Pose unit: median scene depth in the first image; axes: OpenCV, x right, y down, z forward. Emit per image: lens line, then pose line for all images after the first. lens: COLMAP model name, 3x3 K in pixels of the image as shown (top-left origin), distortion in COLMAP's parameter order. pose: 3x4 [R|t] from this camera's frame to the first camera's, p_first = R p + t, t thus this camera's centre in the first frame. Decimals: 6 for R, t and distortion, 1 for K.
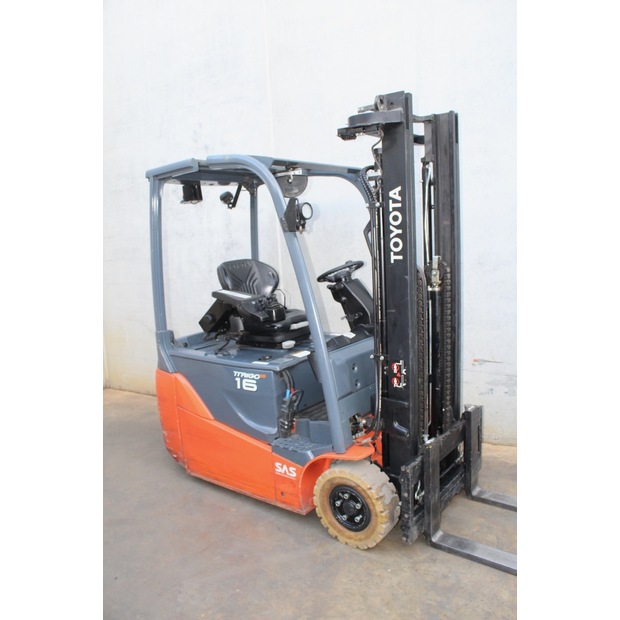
lens RADIAL K [[511.7, 0, 310.0], [0, 511.7, 310.0], [0, 0, 1]] dist [-0.099809, 0.016367]
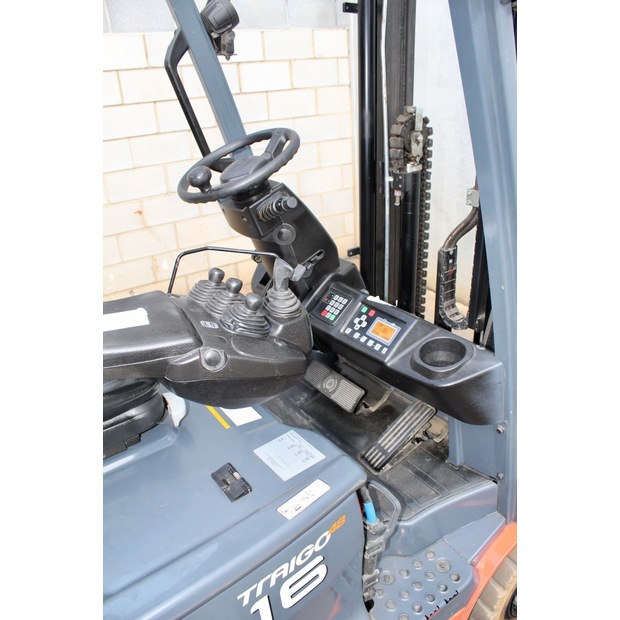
lens RADIAL K [[511.7, 0, 310.0], [0, 511.7, 310.0], [0, 0, 1]] dist [-0.099809, 0.016367]
pose [[0.293382, -0.368663, 0.882051, -0.374281], [0.190383, 0.926703, 0.324001, -0.111279], [-0.936846, 0.072871, 0.342065, 1.051725]]
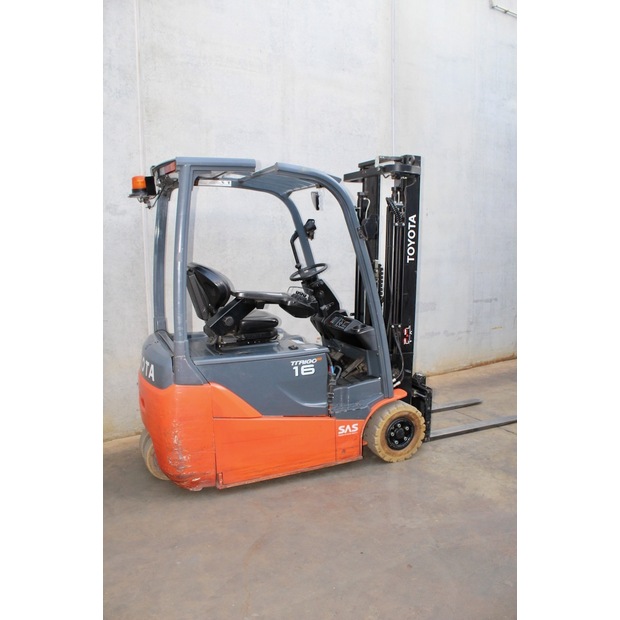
lens RADIAL K [[511.7, 0, 310.0], [0, 511.7, 310.0], [0, 0, 1]] dist [-0.099809, 0.016367]
pose [[0.463014, -0.059891, 0.884325, -1.325719], [0.102488, 0.994640, 0.013701, -0.000901], [-0.880405, 0.084289, 0.466671, 0.537337]]
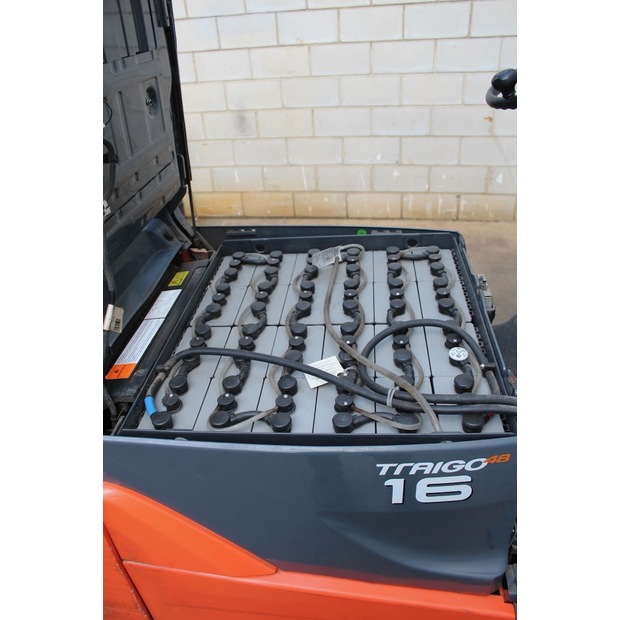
lens RADIAL K [[511.7, 0, 310.0], [0, 511.7, 310.0], [0, 0, 1]] dist [-0.099809, 0.016367]
pose [[0.842270, -0.278425, 0.461585, -0.353784], [0.088291, 0.915975, 0.391402, -0.095000], [-0.531776, -0.288912, 0.796080, 0.987469]]
